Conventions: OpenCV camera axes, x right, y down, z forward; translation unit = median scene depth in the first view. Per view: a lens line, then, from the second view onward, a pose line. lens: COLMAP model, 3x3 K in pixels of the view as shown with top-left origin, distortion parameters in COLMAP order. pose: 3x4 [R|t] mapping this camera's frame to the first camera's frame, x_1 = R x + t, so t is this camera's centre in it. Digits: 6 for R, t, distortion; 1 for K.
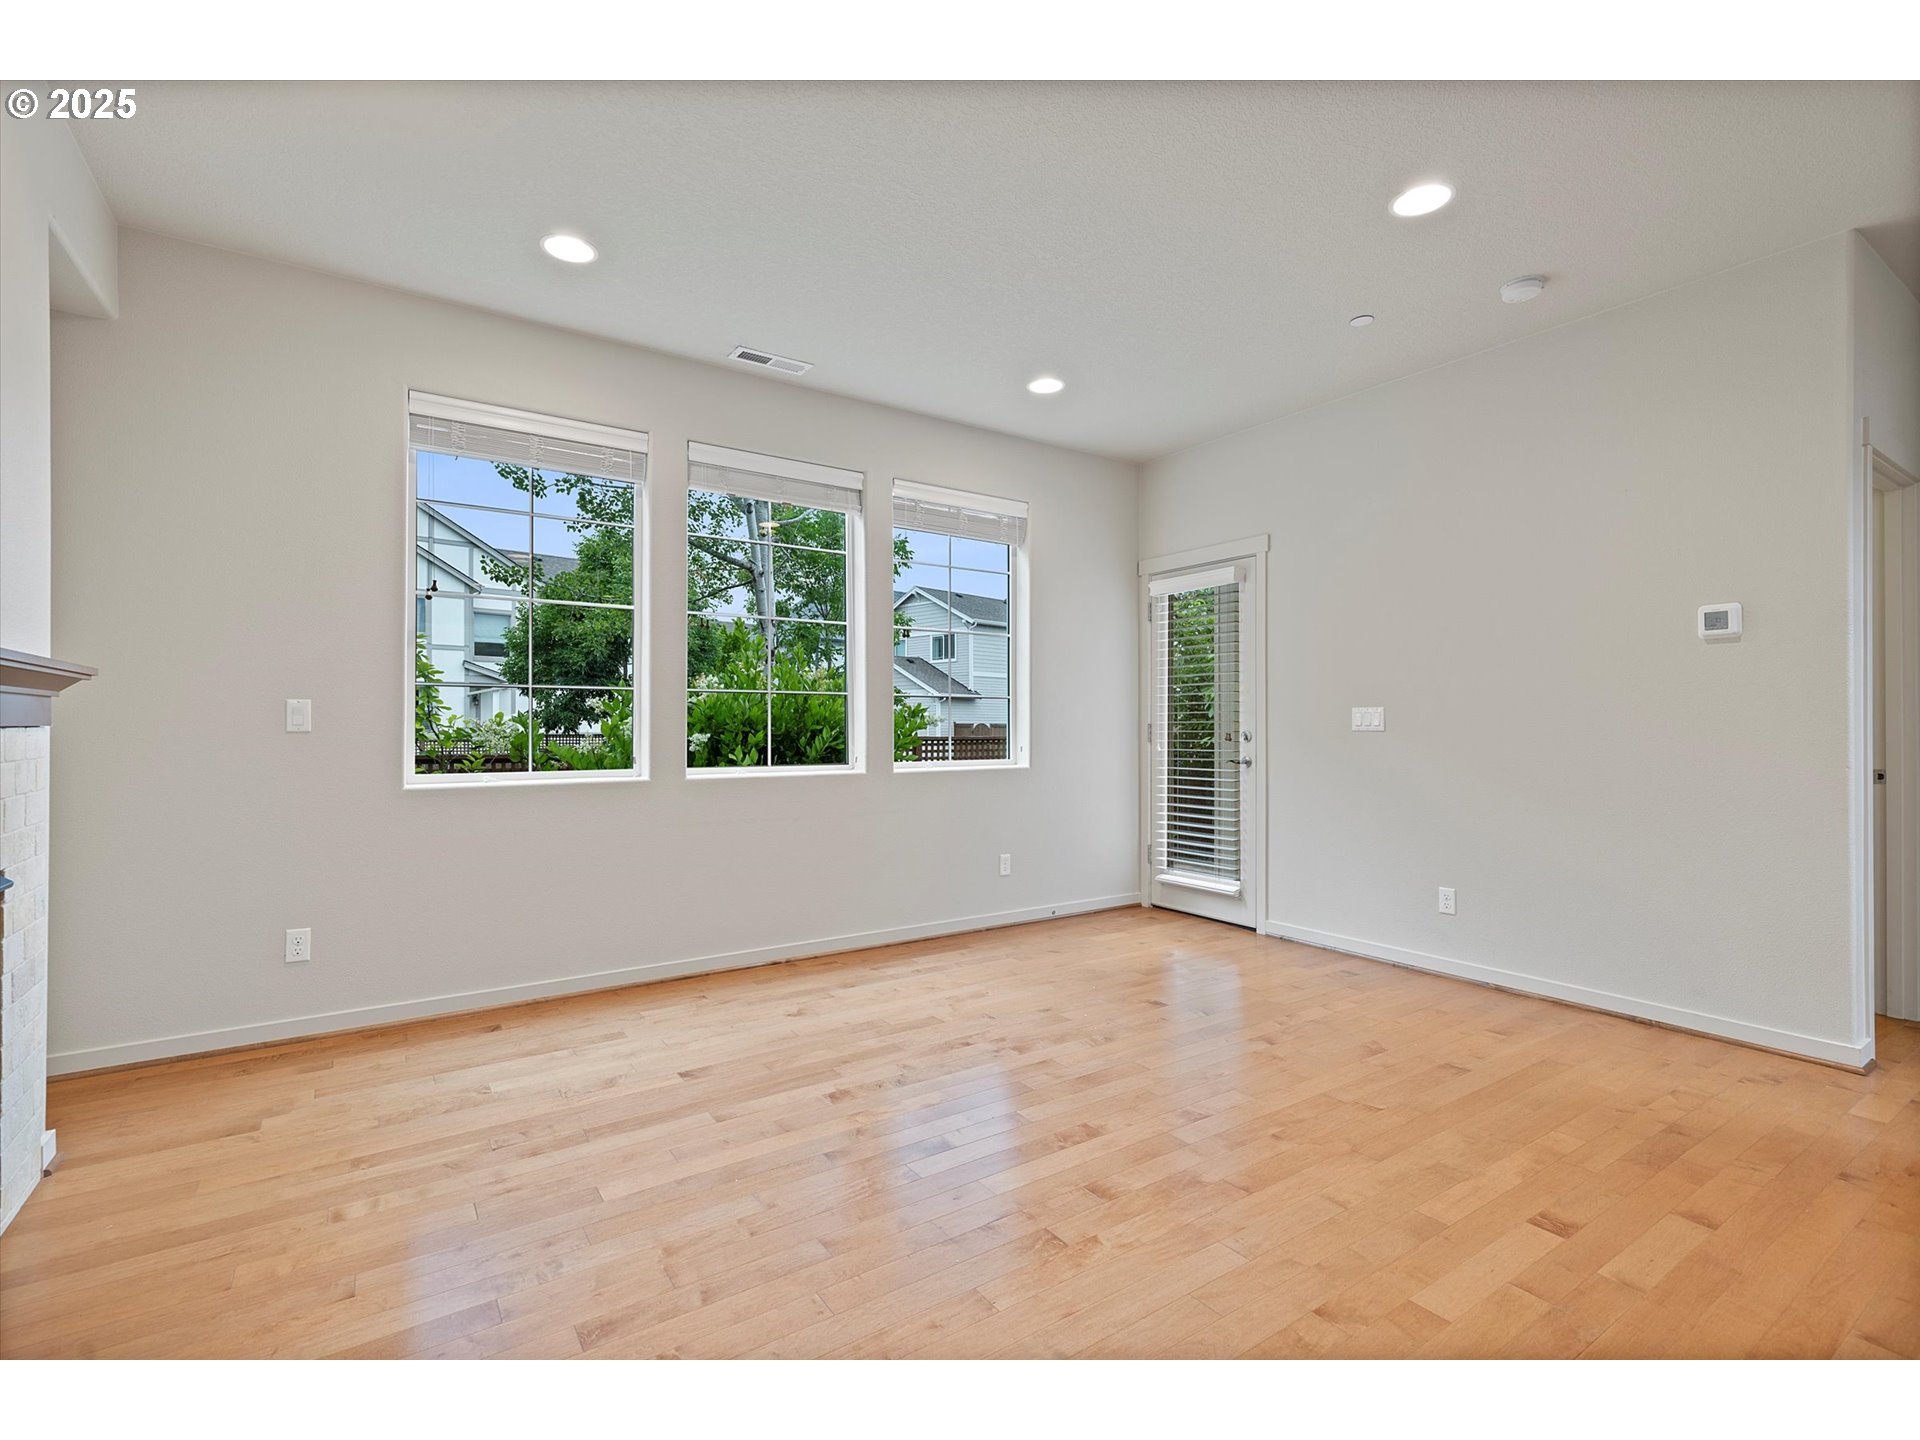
lens RADIAL K [[876.8, 0, 961.3], [0, 876.8, 720.4], [0, 0, 1]] dist [0.012143, -0.002866]
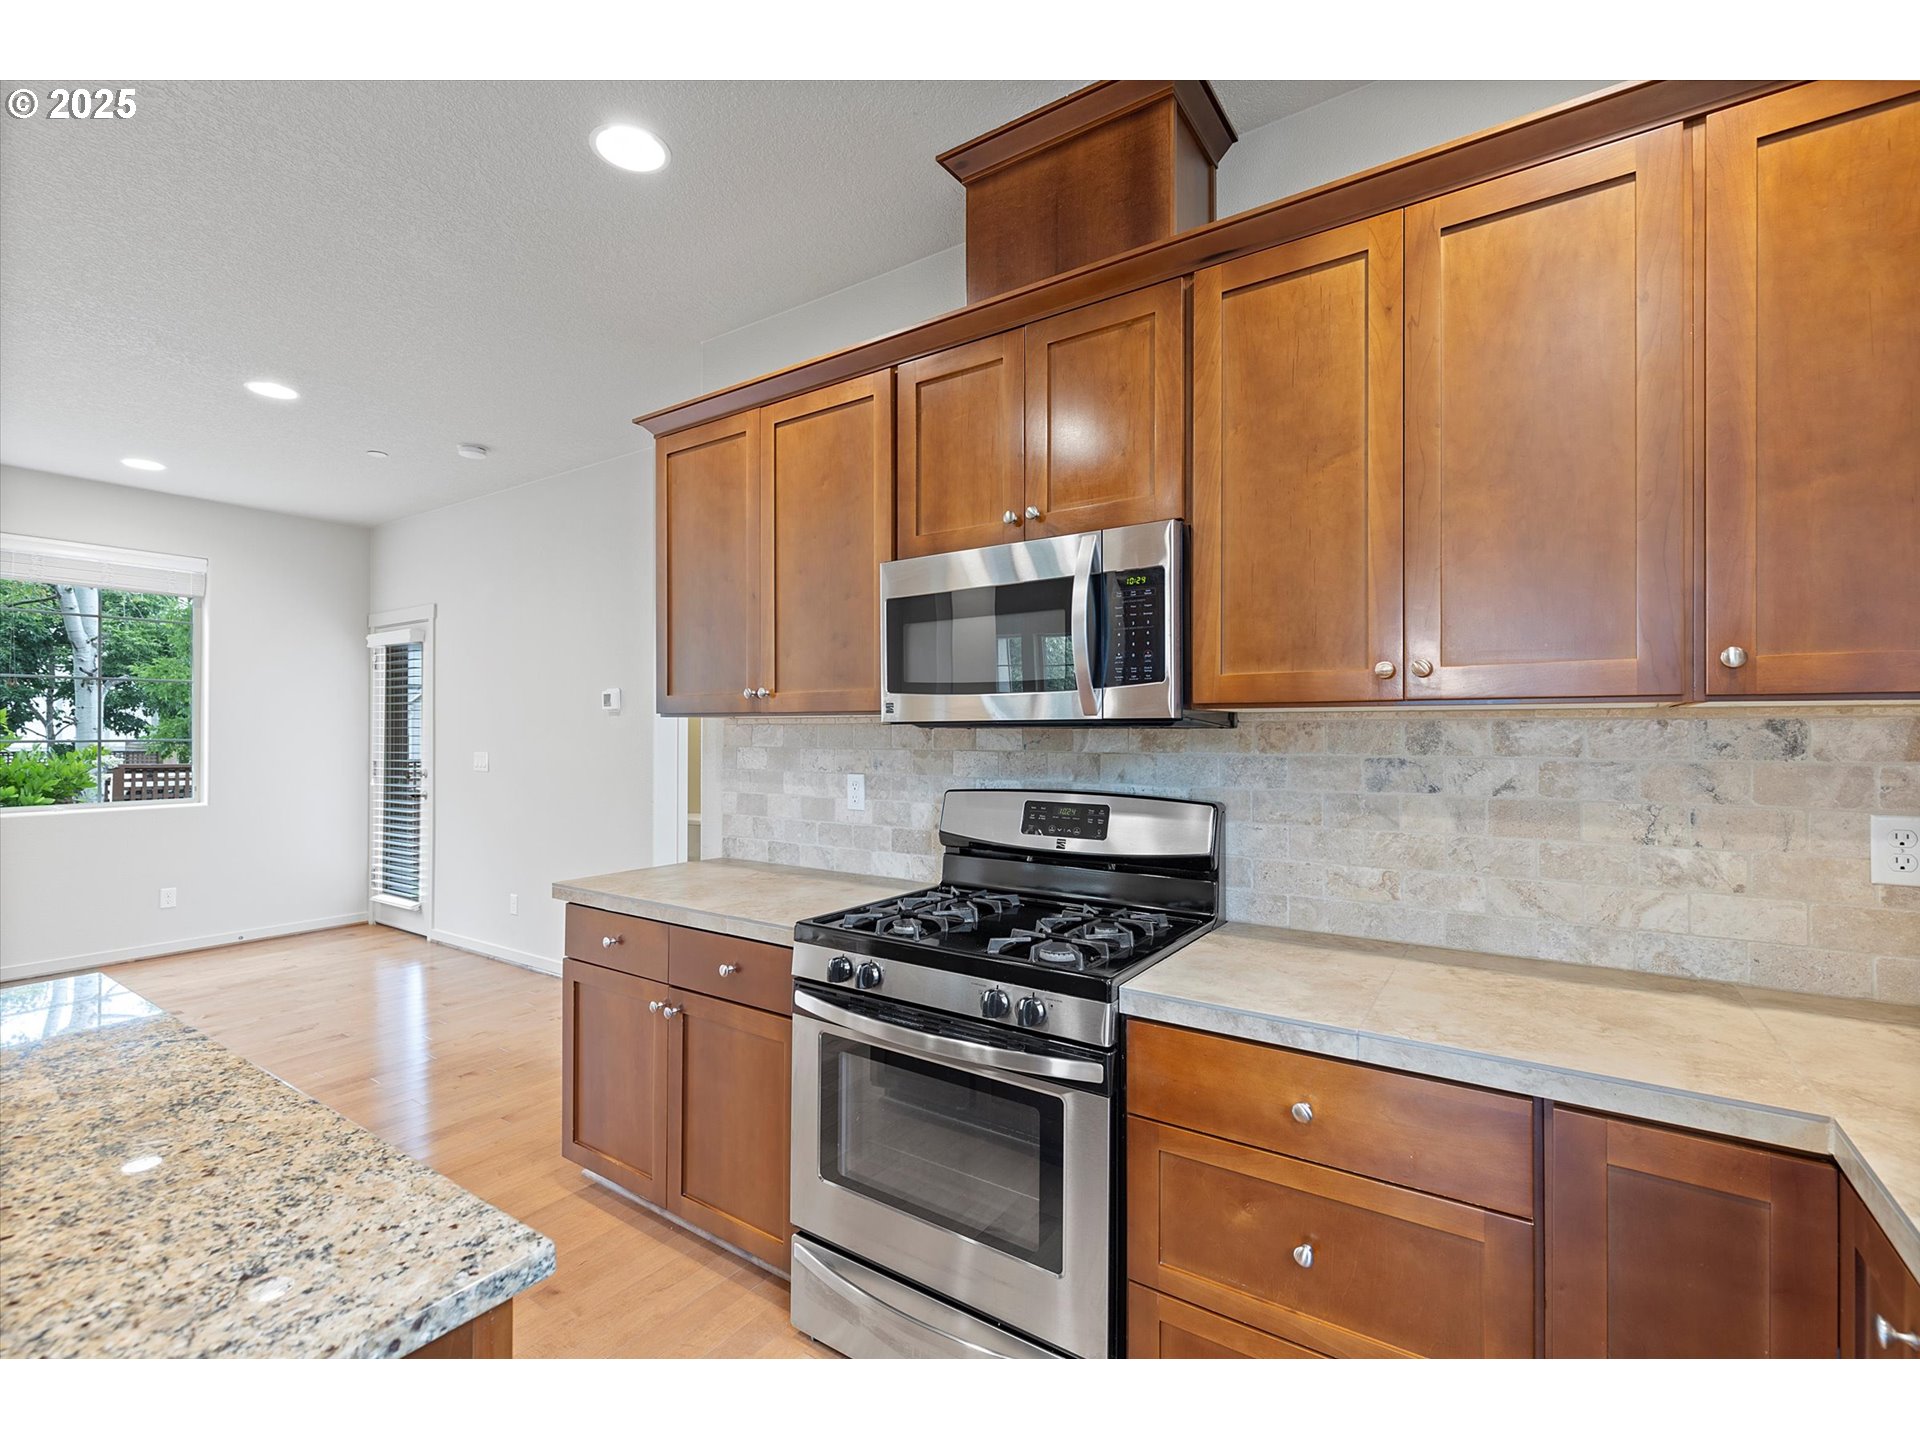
lens RADIAL K [[876.8, 0, 963.6], [0, 876.8, 719.6], [0, 0, 1]] dist [0.012143, -0.002866]
pose [[0.936324, -0.000760, 0.351135, 0.580948], [0.001339, 0.999998, -0.001406, -0.050432], [-0.351134, 0.001786, 0.936324, -0.353982]]
